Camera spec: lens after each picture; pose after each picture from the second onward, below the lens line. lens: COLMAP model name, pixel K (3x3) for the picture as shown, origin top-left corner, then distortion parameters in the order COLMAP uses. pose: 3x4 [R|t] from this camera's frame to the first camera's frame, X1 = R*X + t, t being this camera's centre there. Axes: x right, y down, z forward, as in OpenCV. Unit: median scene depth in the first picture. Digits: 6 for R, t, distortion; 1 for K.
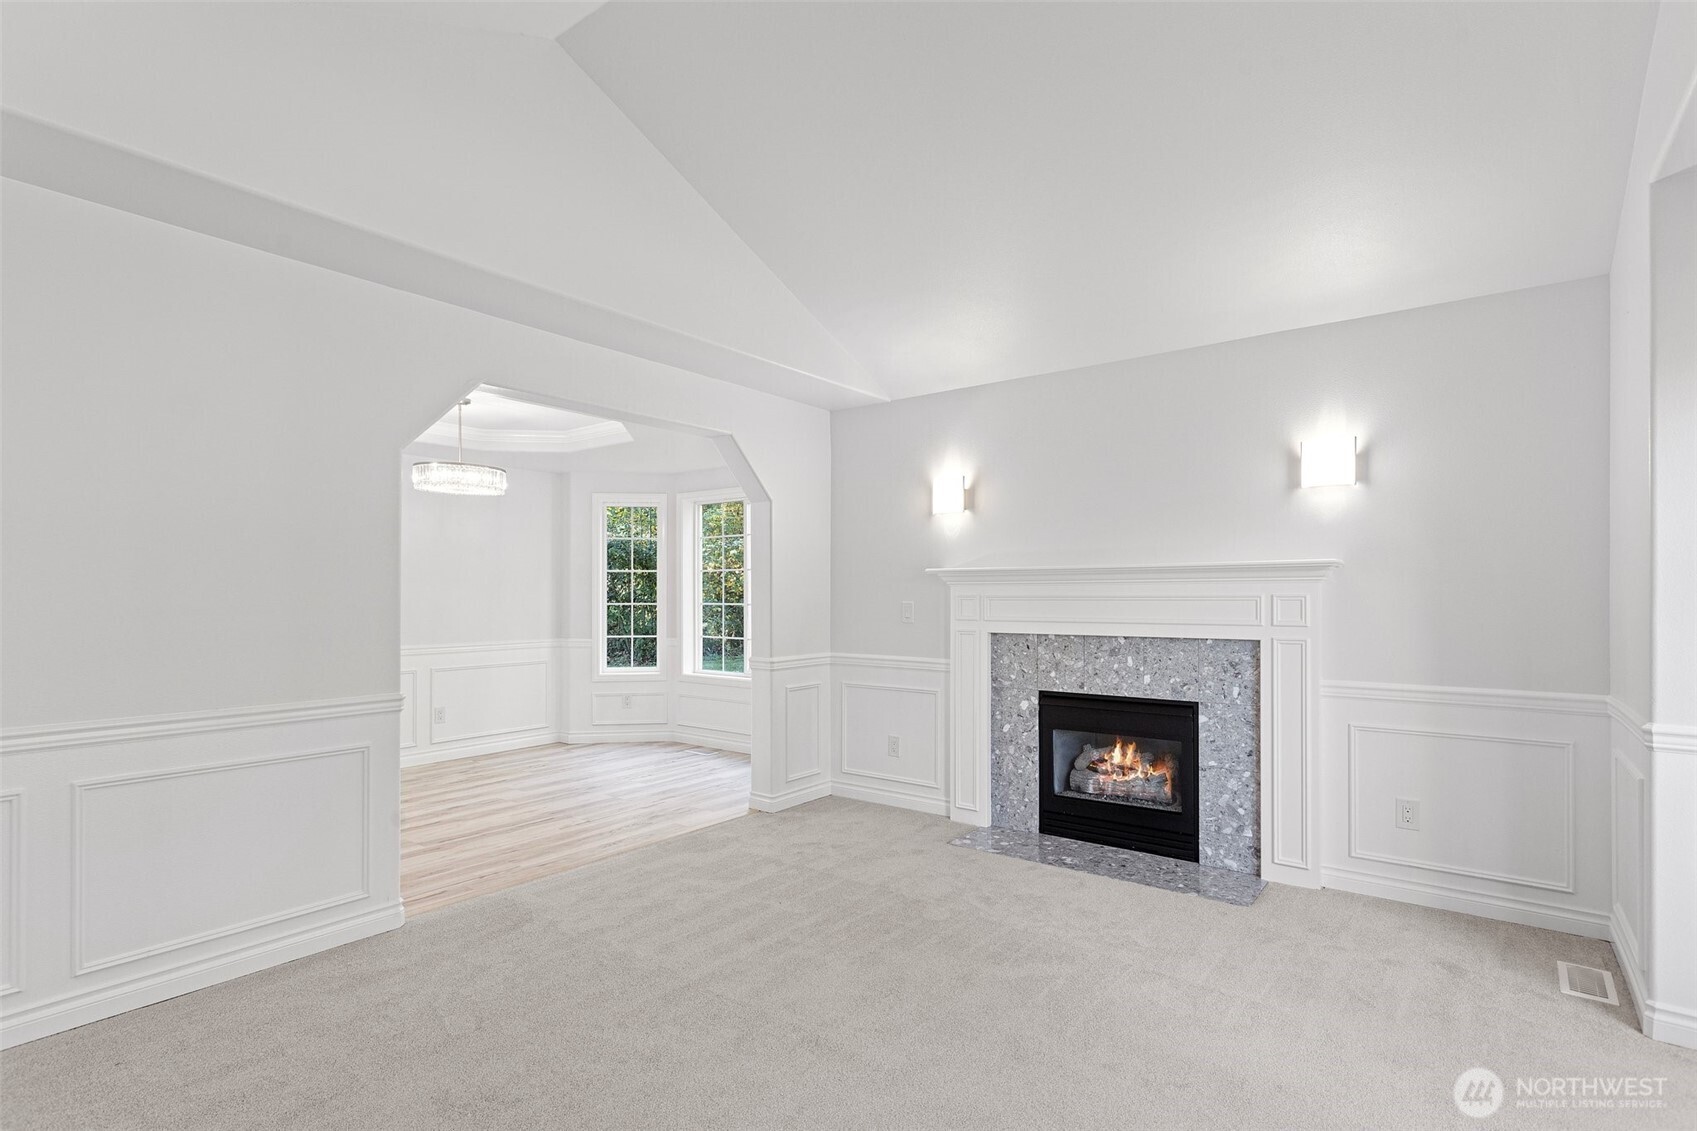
lens RADIAL K [[821.5, 0, 849.7], [0, 821.5, 586.0], [0, 0, 1]] dist [-0.001464, 0.000282]
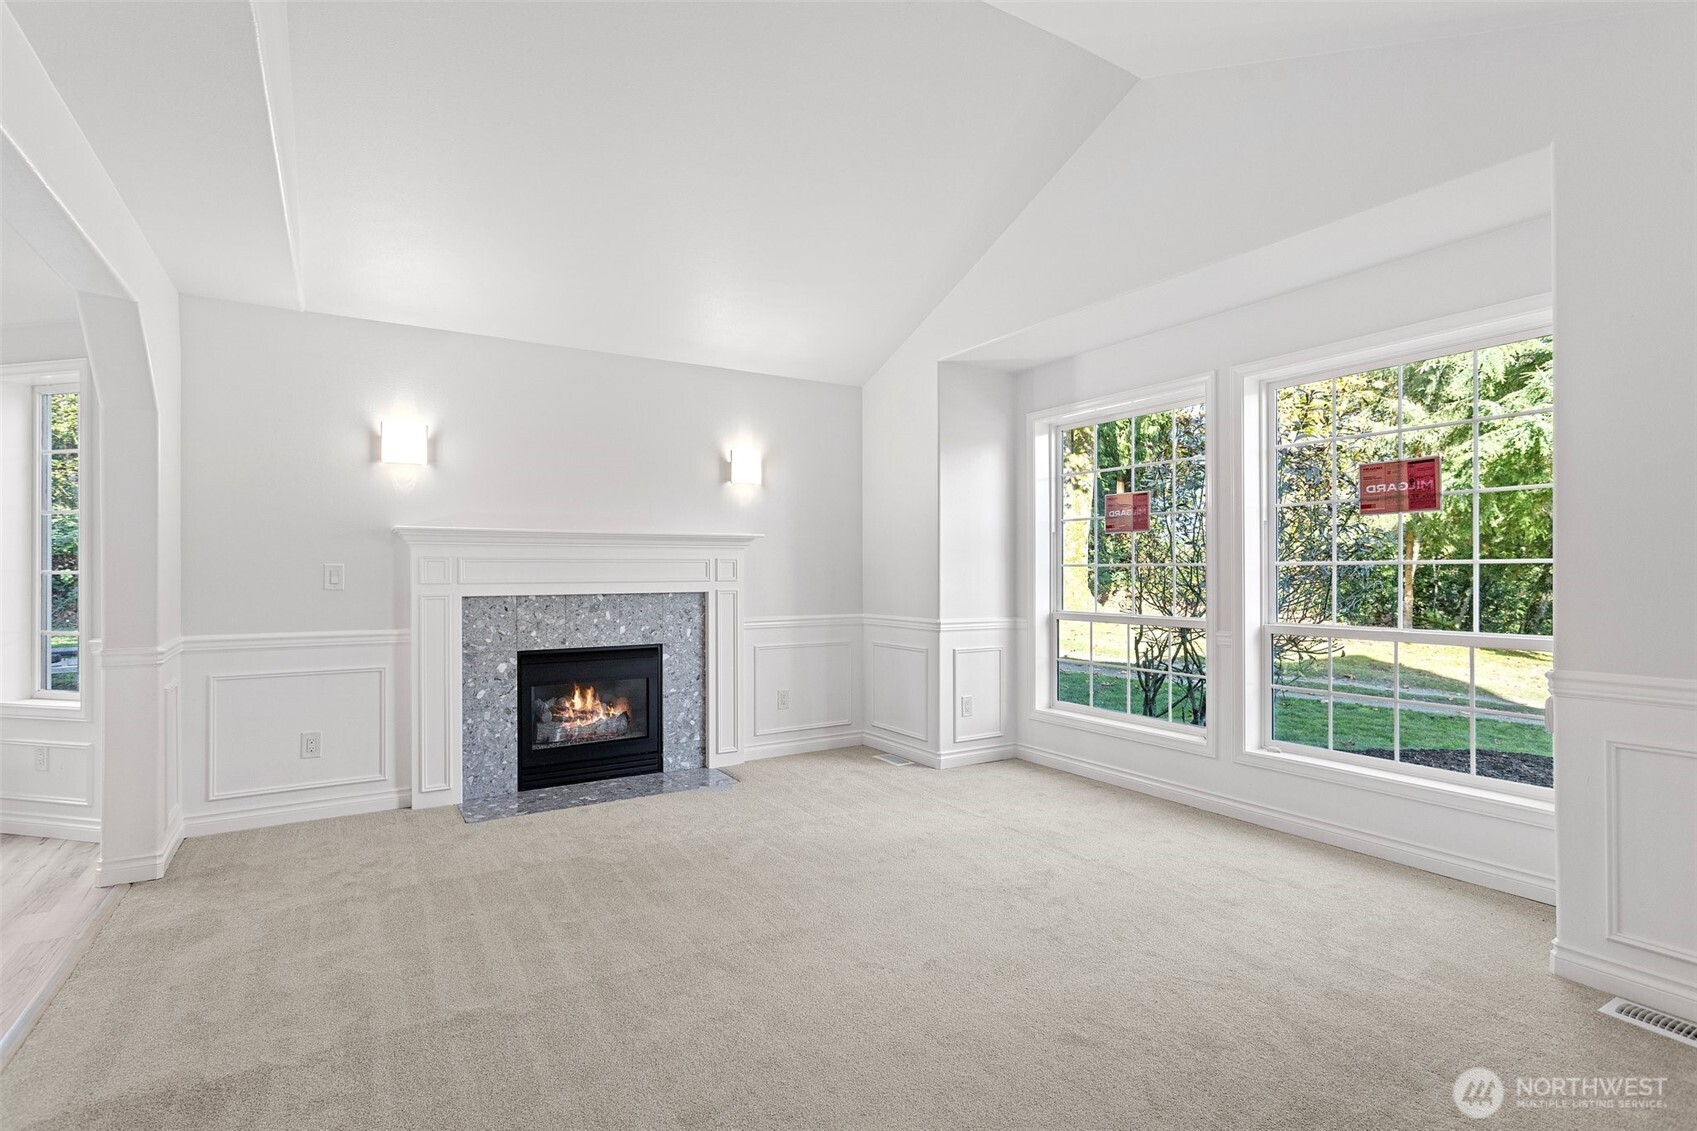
lens RADIAL K [[802.4, 0, 854.0], [0, 802.4, 554.9], [0, 0, 1]] dist [0.000366, 0.001000]
pose [[0.350655, 0.018305, 0.936326, -0.596501], [-0.009716, 0.999826, -0.015908, 0.021438], [-0.936454, -0.003520, 0.350772, 0.283632]]
